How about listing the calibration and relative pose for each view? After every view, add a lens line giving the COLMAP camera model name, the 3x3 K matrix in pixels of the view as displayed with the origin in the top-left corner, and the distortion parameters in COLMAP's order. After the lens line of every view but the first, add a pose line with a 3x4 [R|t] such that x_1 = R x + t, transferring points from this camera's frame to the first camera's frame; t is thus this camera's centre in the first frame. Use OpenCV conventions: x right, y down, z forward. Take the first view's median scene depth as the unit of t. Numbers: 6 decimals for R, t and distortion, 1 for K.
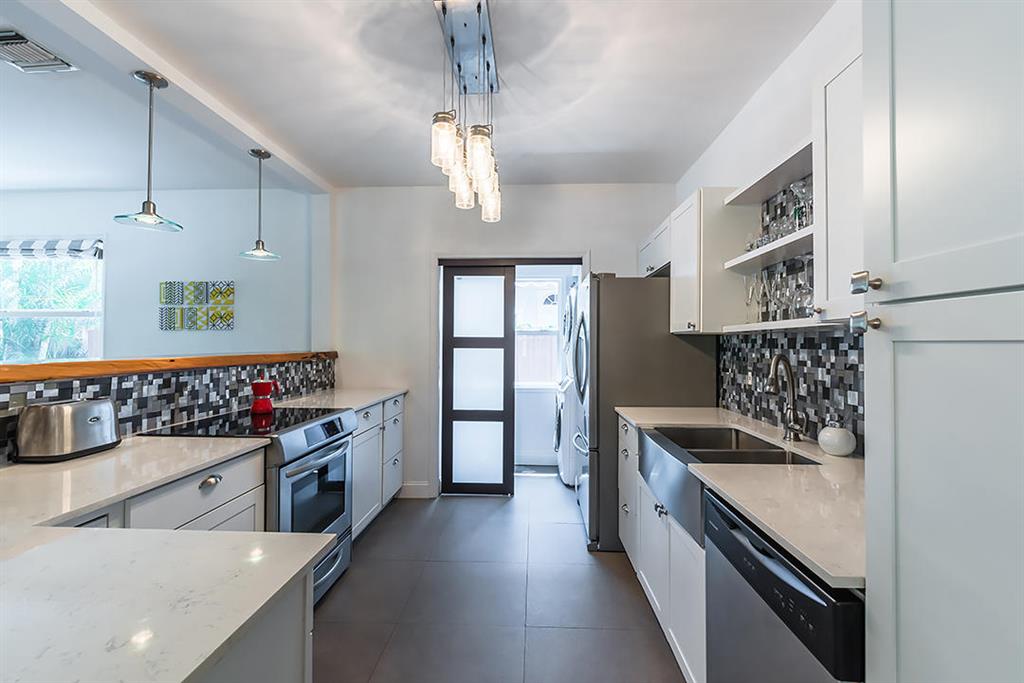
lens RADIAL K [[439.5, 0, 517.0], [0, 439.5, 336.0], [0, 0, 1]] dist [0.001640, -0.000298]
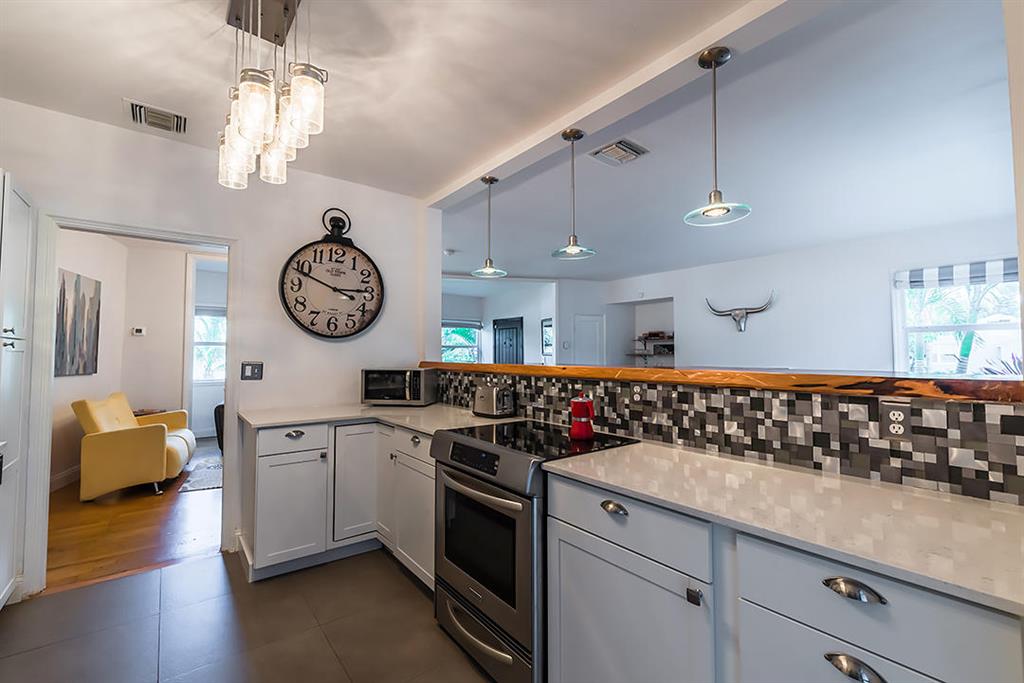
lens RADIAL K [[439.5, 0, 517.0], [0, 439.5, 336.0], [0, 0, 1]] dist [0.001640, -0.000298]
pose [[-0.755691, -0.029470, -0.654265, 0.050667], [0.008429, 0.998467, -0.054709, 0.027804], [0.654875, -0.046858, -0.754283, 1.516021]]
